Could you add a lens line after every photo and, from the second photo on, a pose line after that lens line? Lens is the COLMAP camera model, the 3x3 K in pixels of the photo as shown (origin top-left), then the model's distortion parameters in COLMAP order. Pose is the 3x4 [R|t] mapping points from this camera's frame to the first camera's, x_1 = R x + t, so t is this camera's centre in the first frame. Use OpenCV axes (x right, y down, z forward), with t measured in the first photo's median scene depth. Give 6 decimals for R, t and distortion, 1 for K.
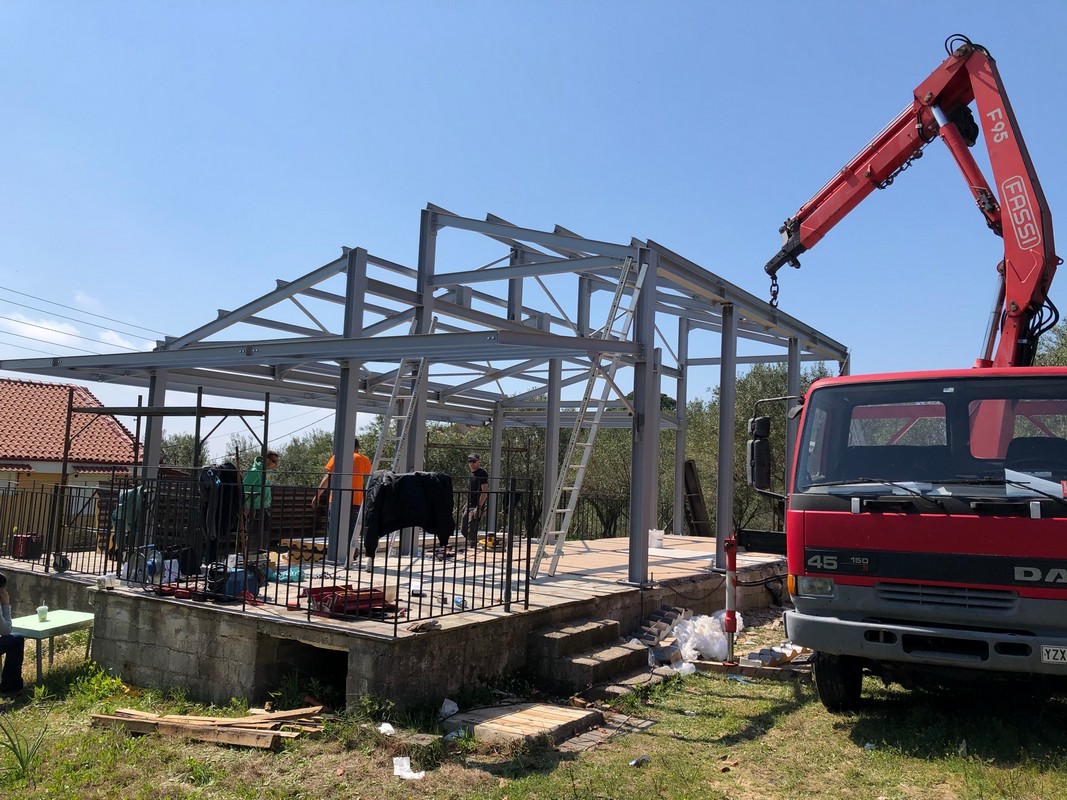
lens RADIAL K [[873.0, 0, 530.6], [0, 873.0, 382.8], [0, 0, 1]] dist [0.016049, 0.002048]
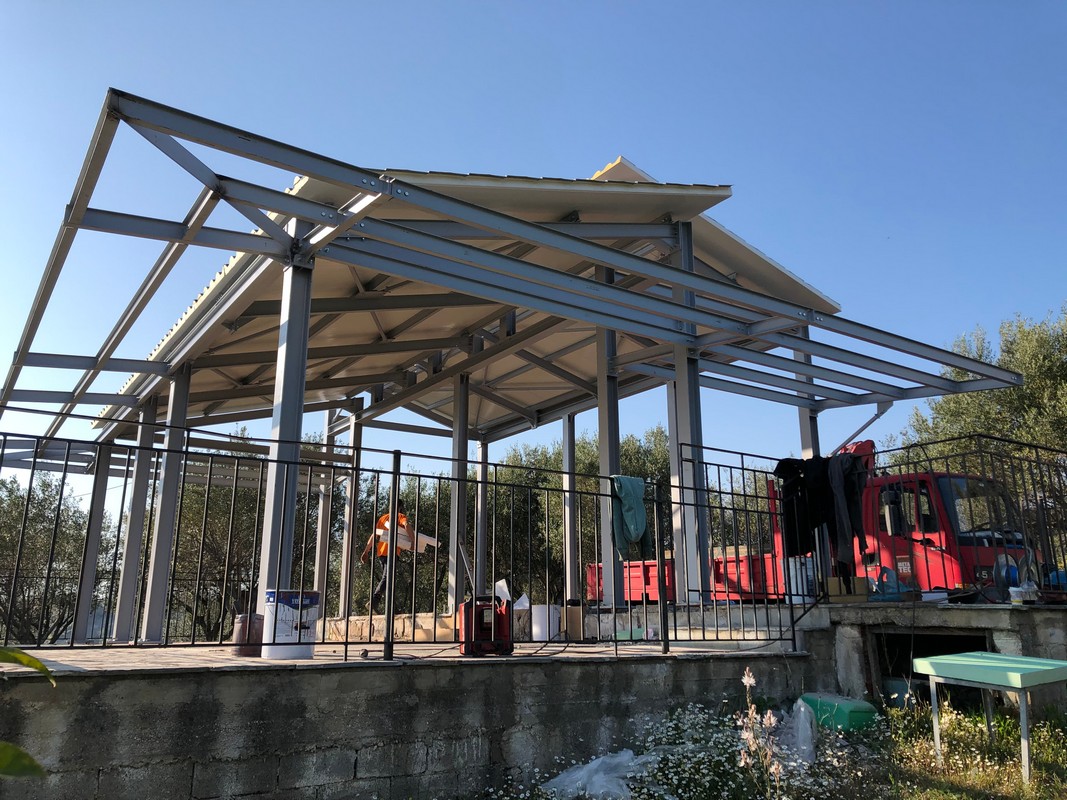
lens RADIAL K [[871.7, 0, 533.1], [0, 871.7, 377.7], [0, 0, 1]] dist [0.013339, 0.004743]
pose [[0.370626, 0.214450, 0.903686, -1.328338], [-0.079193, 0.976732, -0.199305, 0.229793], [-0.925400, 0.002302, 0.378985, 1.107128]]
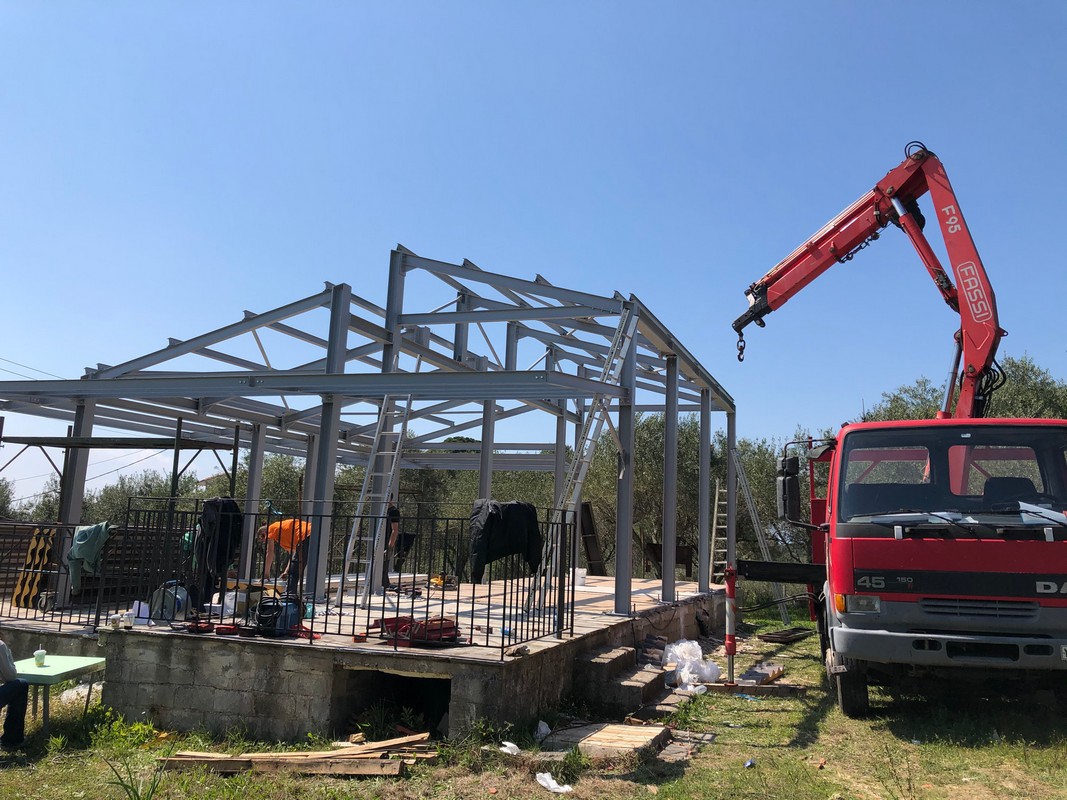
lens RADIAL K [[871.7, 0, 533.1], [0, 871.7, 377.7], [0, 0, 1]] dist [0.013339, 0.004743]
pose [[0.973768, 0.039188, 0.224144, -0.278152], [-0.025588, 0.997669, -0.063263, 0.015056], [-0.226100, 0.055869, 0.972501, -0.027011]]
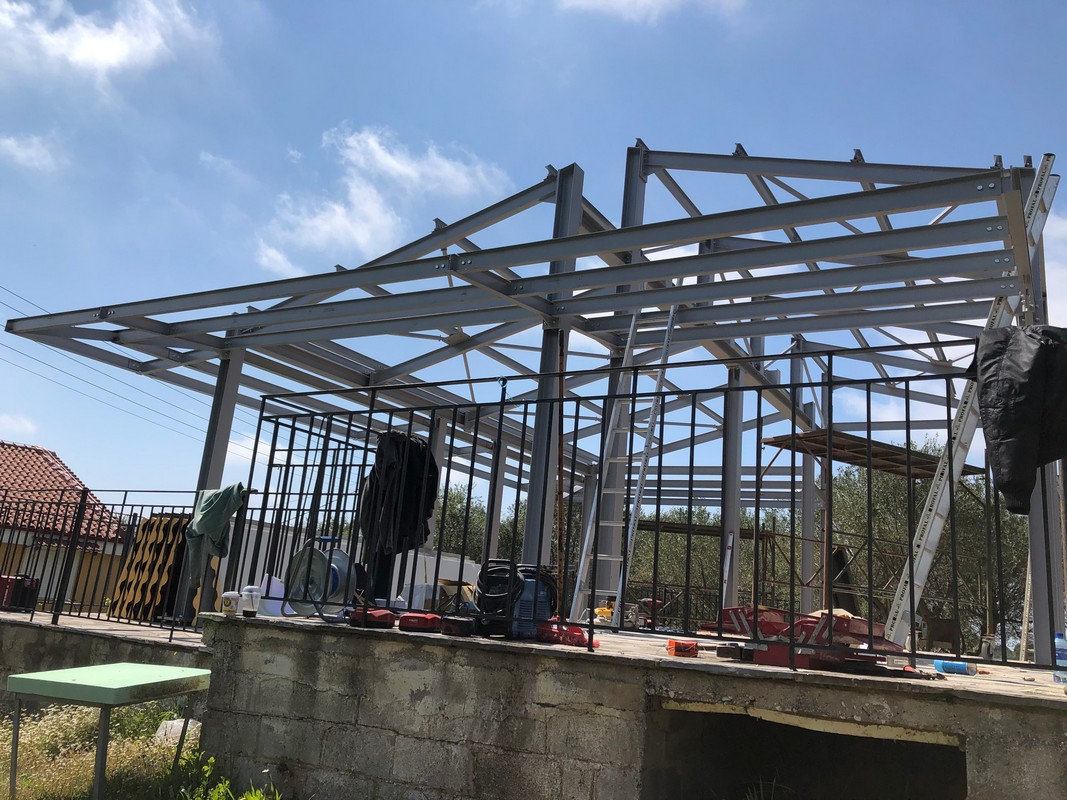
lens RADIAL K [[876.8, 0, 530.4], [0, 876.8, 382.6], [0, 0, 1]] dist [0.005552, 0.014103]
pose [[0.997202, 0.059579, 0.045160, -0.343178], [-0.052493, 0.988113, -0.144489, 0.164061], [-0.053232, 0.141715, 0.988475, 0.447491]]
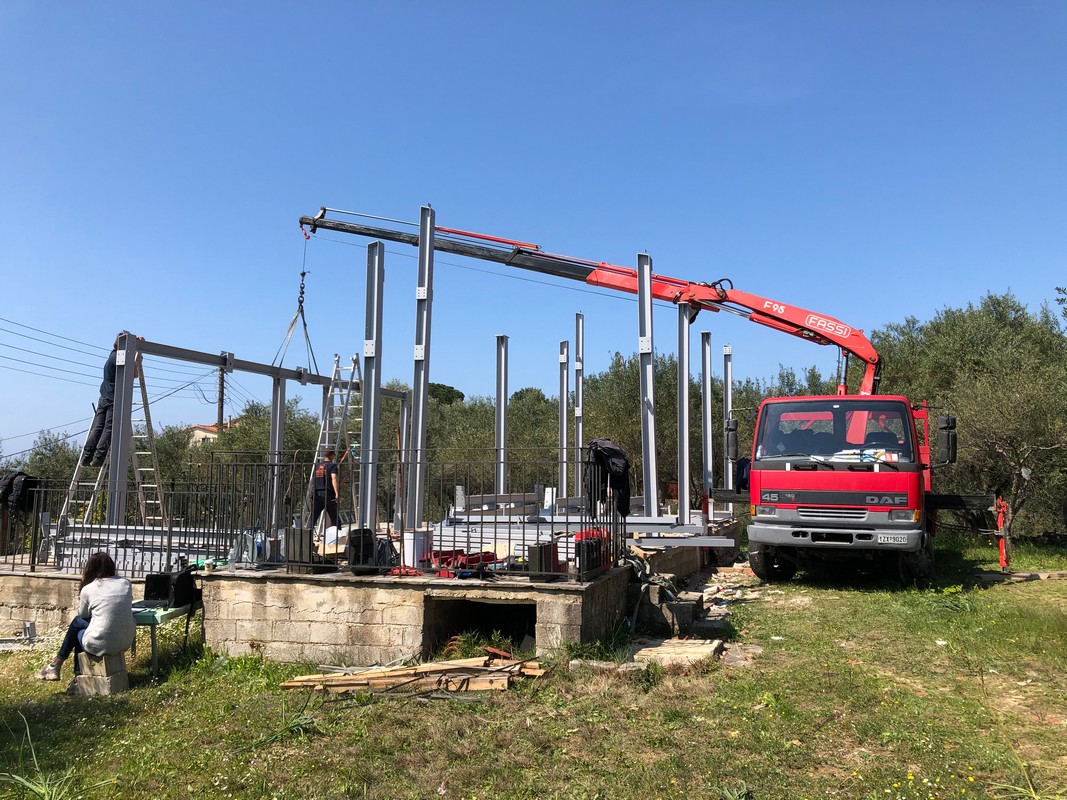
lens RADIAL K [[872.2, 0, 535.2], [0, 872.2, 374.0], [0, 0, 1]] dist [0.019869, -0.014817]
pose [[0.964103, -0.002160, 0.265522, -0.398271], [0.002725, 0.999995, -0.001759, 0.007817], [-0.265516, 0.002419, 0.964103, -0.078847]]
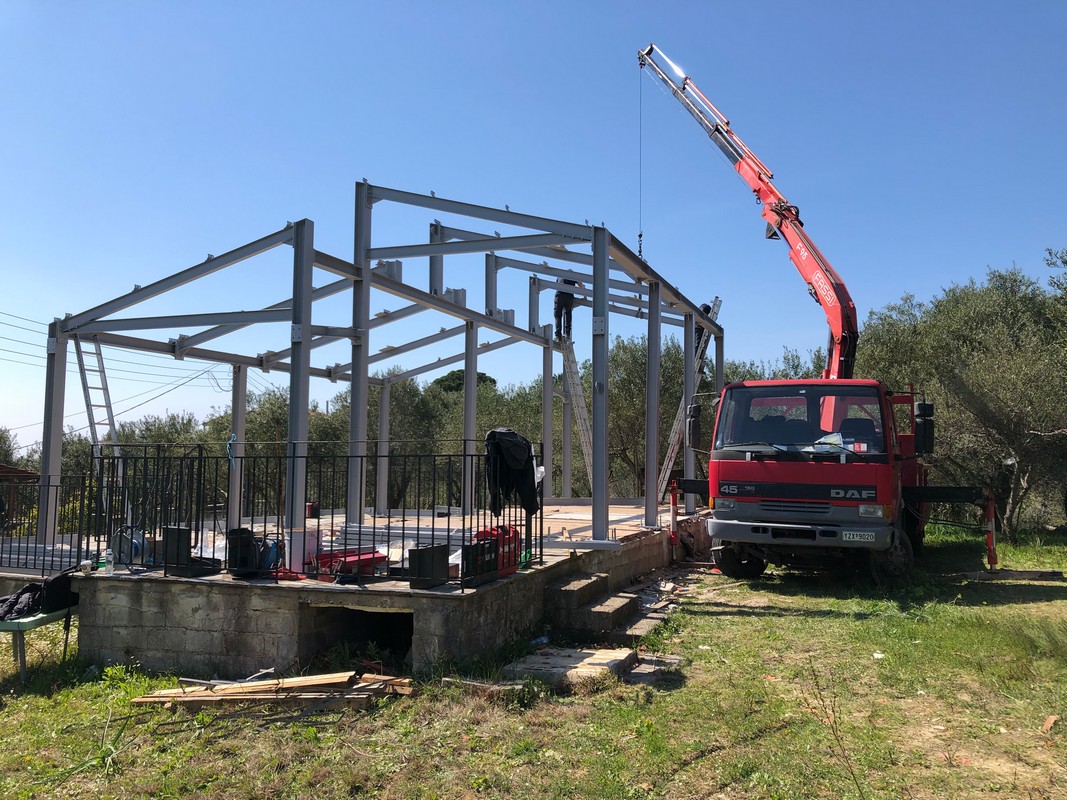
lens RADIAL K [[873.0, 0, 530.6], [0, 873.0, 382.8], [0, 0, 1]] dist [0.016049, 0.002048]
pose [[0.975699, -0.015851, 0.218540, -0.228623], [0.011081, 0.999673, 0.023037, 0.011837], [-0.218834, -0.020056, 0.975556, -0.023328]]
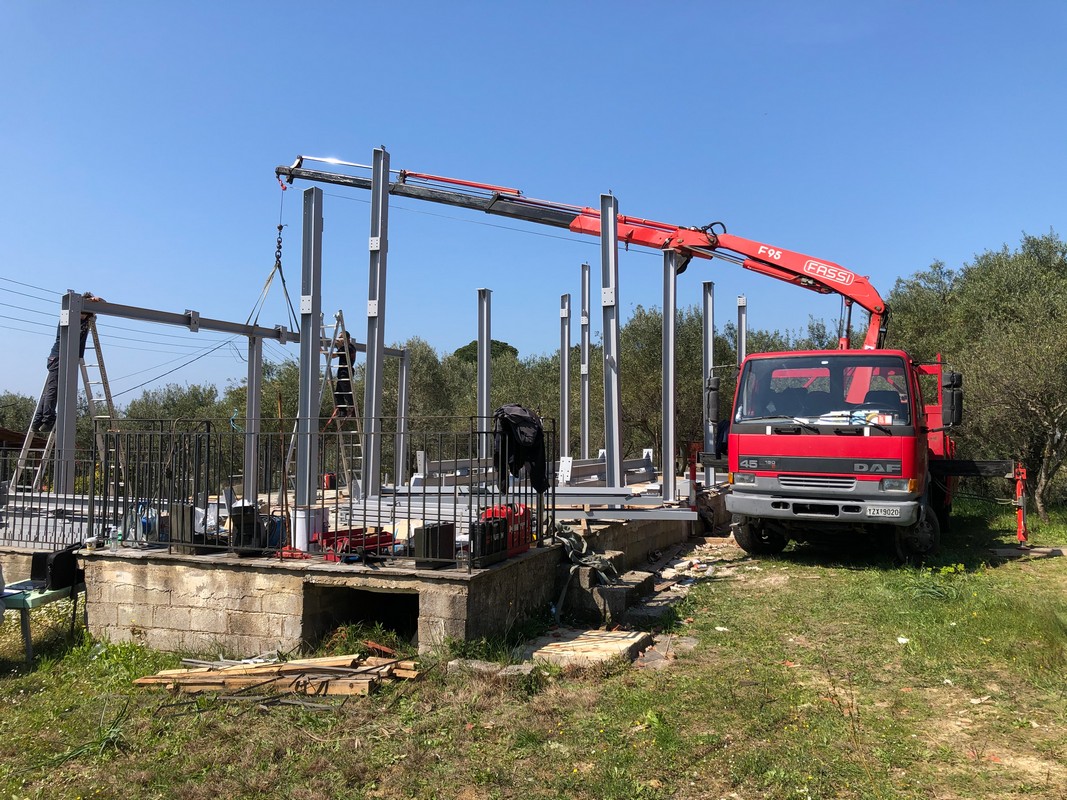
lens RADIAL K [[871.7, 0, 533.1], [0, 871.7, 377.7], [0, 0, 1]] dist [0.013339, 0.004743]
pose [[0.980616, -0.024649, 0.194384, -0.208382], [0.014563, 0.998481, 0.053147, 0.007752], [-0.195398, -0.049286, 0.979485, 0.006824]]
